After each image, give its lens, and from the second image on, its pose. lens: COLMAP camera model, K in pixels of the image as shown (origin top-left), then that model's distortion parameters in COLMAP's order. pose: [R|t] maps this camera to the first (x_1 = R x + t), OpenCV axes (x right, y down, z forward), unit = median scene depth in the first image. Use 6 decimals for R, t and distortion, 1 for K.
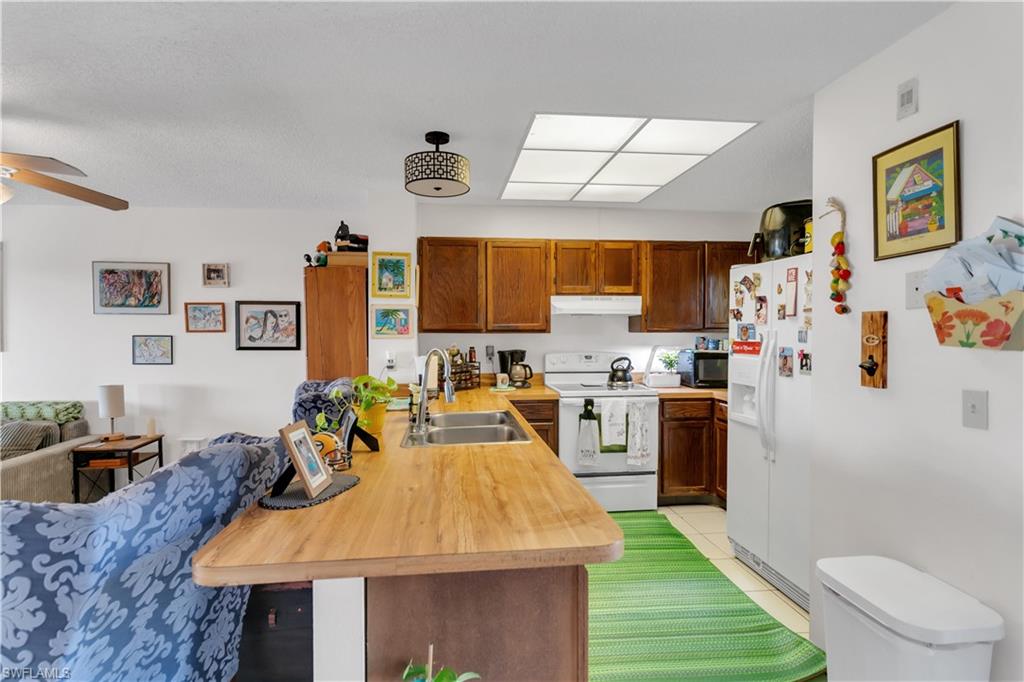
lens RADIAL K [[492.5, 0, 511.9], [0, 492.5, 341.5], [0, 0, 1]] dist [0.002527, 0.000450]
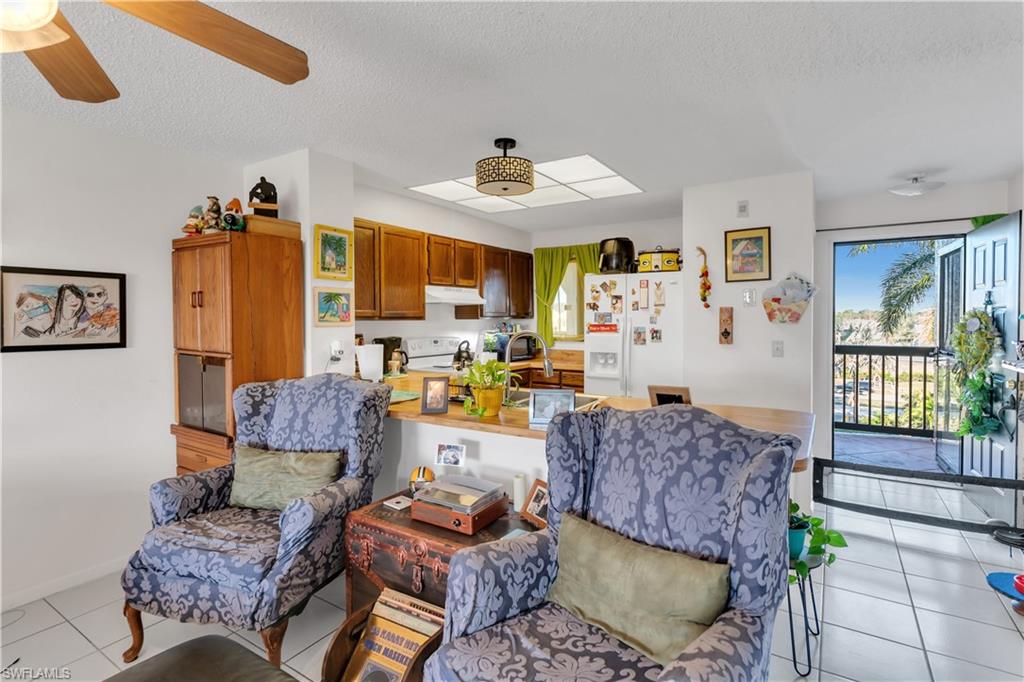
lens RADIAL K [[492.5, 0, 508.3], [0, 492.5, 332.8], [0, 0, 1]] dist [0.002527, 0.000450]
pose [[0.627159, -0.024318, 0.778512, -0.730936], [0.020850, 0.999678, 0.014430, -0.001314], [-0.778612, 0.007182, 0.627464, 0.214925]]
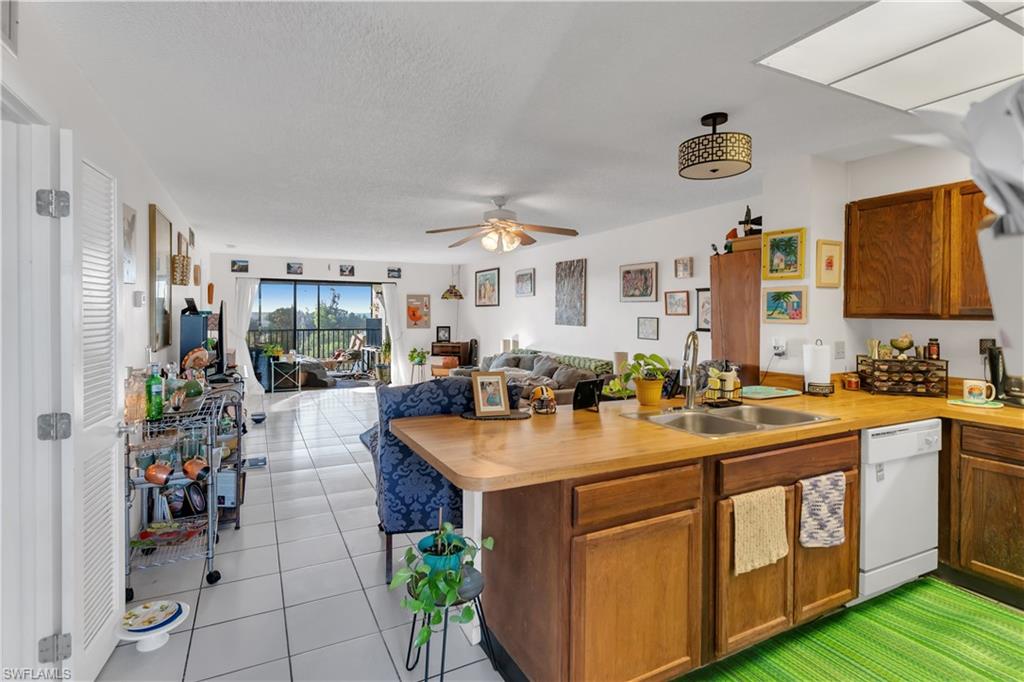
lens RADIAL K [[492.5, 0, 501.4], [0, 492.5, 317.4], [0, 0, 1]] dist [0.002527, 0.000450]
pose [[0.359156, 0.011756, -0.933203, 0.427363], [-0.025869, 0.999662, 0.002638, -0.006517], [0.932919, 0.023194, 0.359339, 0.178976]]
